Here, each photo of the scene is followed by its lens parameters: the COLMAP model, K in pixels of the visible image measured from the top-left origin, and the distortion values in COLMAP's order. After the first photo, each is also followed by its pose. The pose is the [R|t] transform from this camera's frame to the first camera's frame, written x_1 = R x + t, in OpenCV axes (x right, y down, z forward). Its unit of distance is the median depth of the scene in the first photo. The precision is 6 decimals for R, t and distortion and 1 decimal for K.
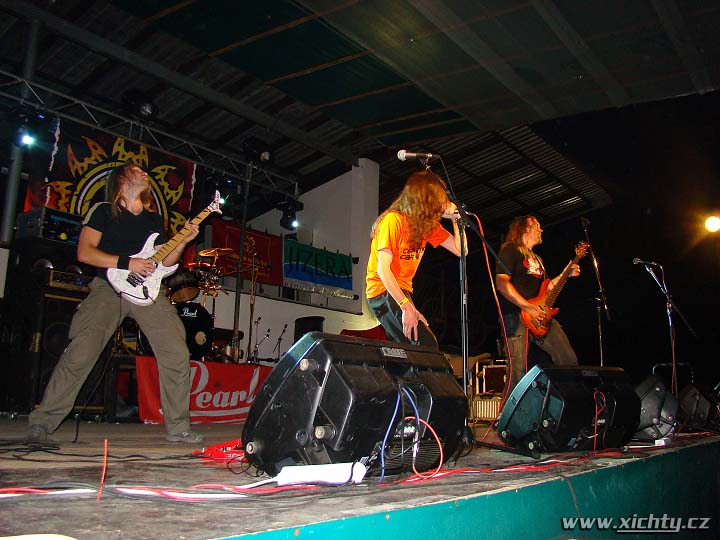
lens RADIAL K [[678.7, 0, 360.0], [0, 678.7, 270.0], [0, 0, 1]] dist [-0.177887, 0.123367]
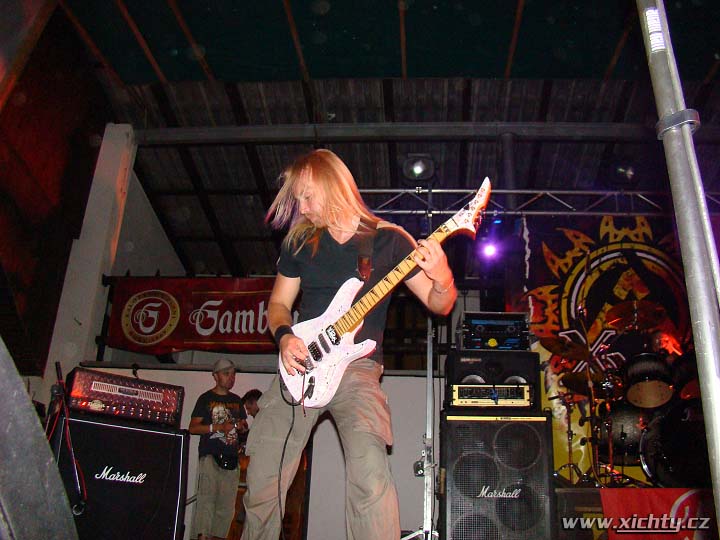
lens RADIAL K [[678.7, 0, 360.0], [0, 678.7, 270.0], [0, 0, 1]] dist [-0.177887, 0.123367]
pose [[0.539371, -0.312442, -0.781958, 0.093191], [0.132478, 0.948538, -0.287622, 0.058881], [0.831582, 0.051543, 0.553005, 0.317813]]
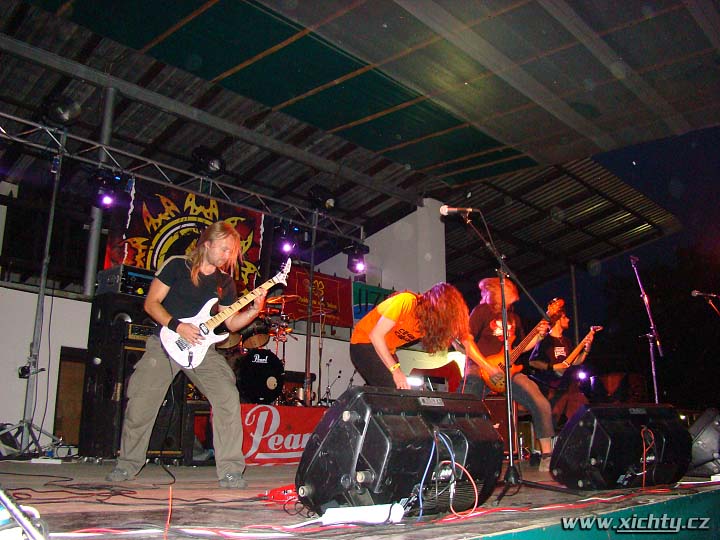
lens RADIAL K [[678.7, 0, 360.0], [0, 678.7, 270.0], [0, 0, 1]] dist [-0.177887, 0.123367]
pose [[0.993058, -0.042643, -0.109624, 0.018225], [0.036796, 0.997818, -0.054819, -0.009759], [0.111723, 0.050405, 0.992460, -0.028460]]
